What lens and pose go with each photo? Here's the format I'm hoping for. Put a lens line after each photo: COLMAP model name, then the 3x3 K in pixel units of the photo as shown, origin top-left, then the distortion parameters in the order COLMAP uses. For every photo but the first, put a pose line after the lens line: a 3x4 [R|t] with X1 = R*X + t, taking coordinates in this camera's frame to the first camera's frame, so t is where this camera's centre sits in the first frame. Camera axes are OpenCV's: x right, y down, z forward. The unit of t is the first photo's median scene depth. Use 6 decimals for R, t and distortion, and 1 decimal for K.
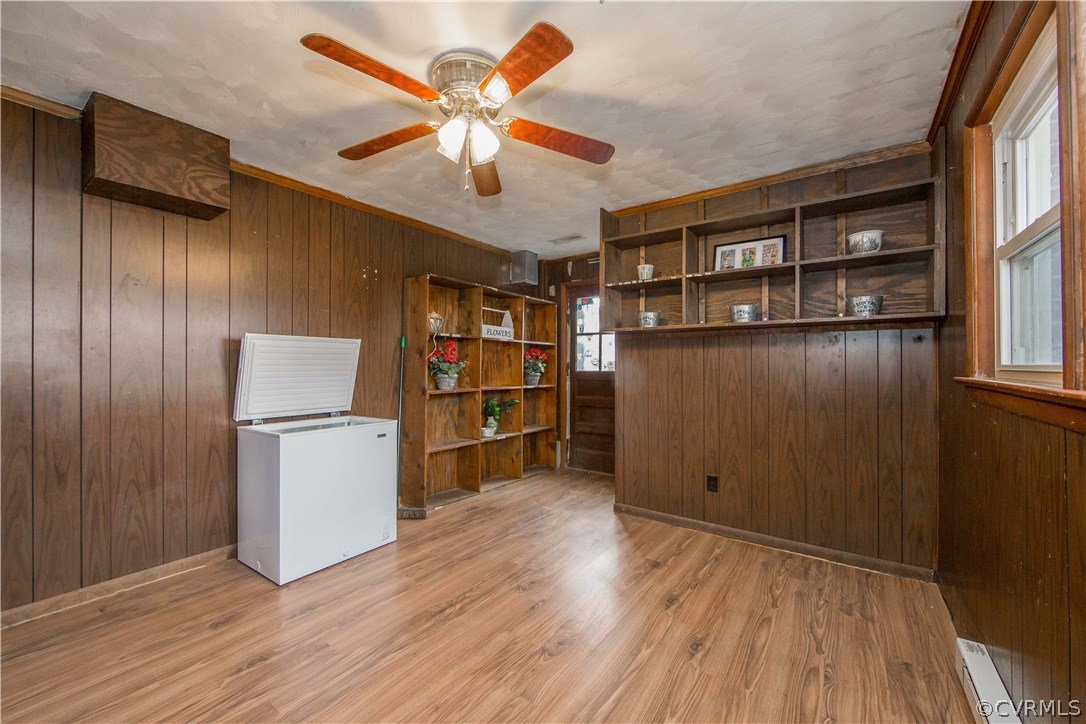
lens RADIAL K [[429.9, 0, 542.9], [0, 429.9, 362.7], [0, 0, 1]] dist [-0.011696, 0.002119]
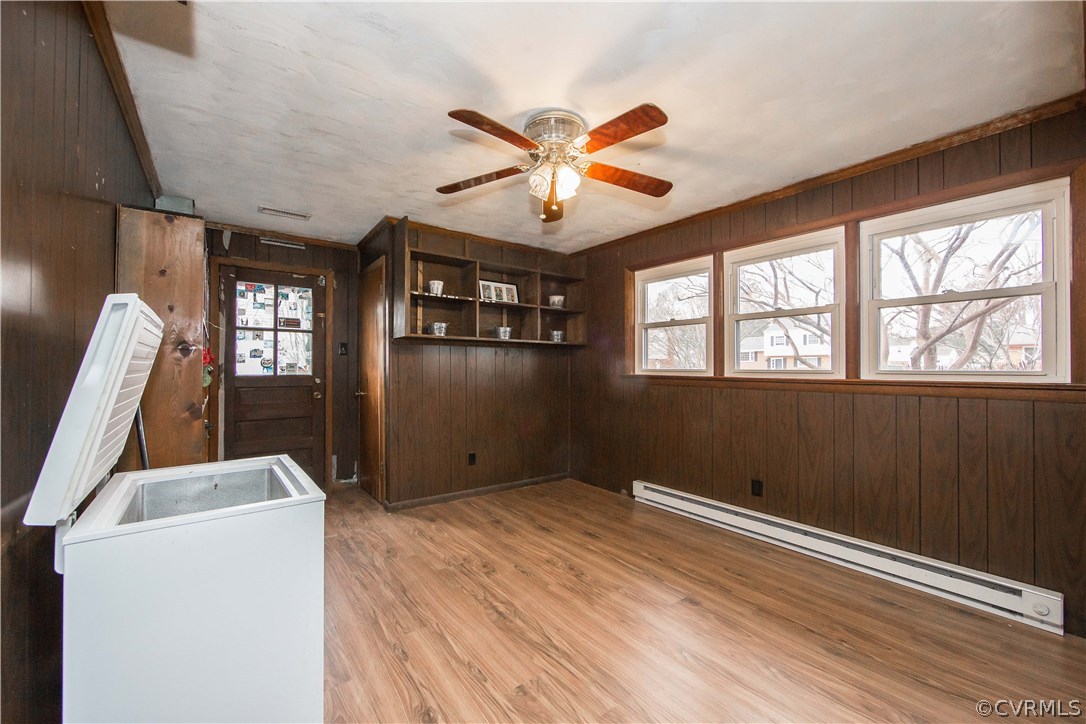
lens RADIAL K [[429.9, 0, 539.5], [0, 429.9, 363.7], [0, 0, 1]] dist [-0.011696, 0.002119]
pose [[0.295232, 0.005790, 0.955408, -0.860153], [-0.008757, 0.999956, -0.003354, -0.007769], [-0.955386, -0.007376, 0.295270, 0.444727]]
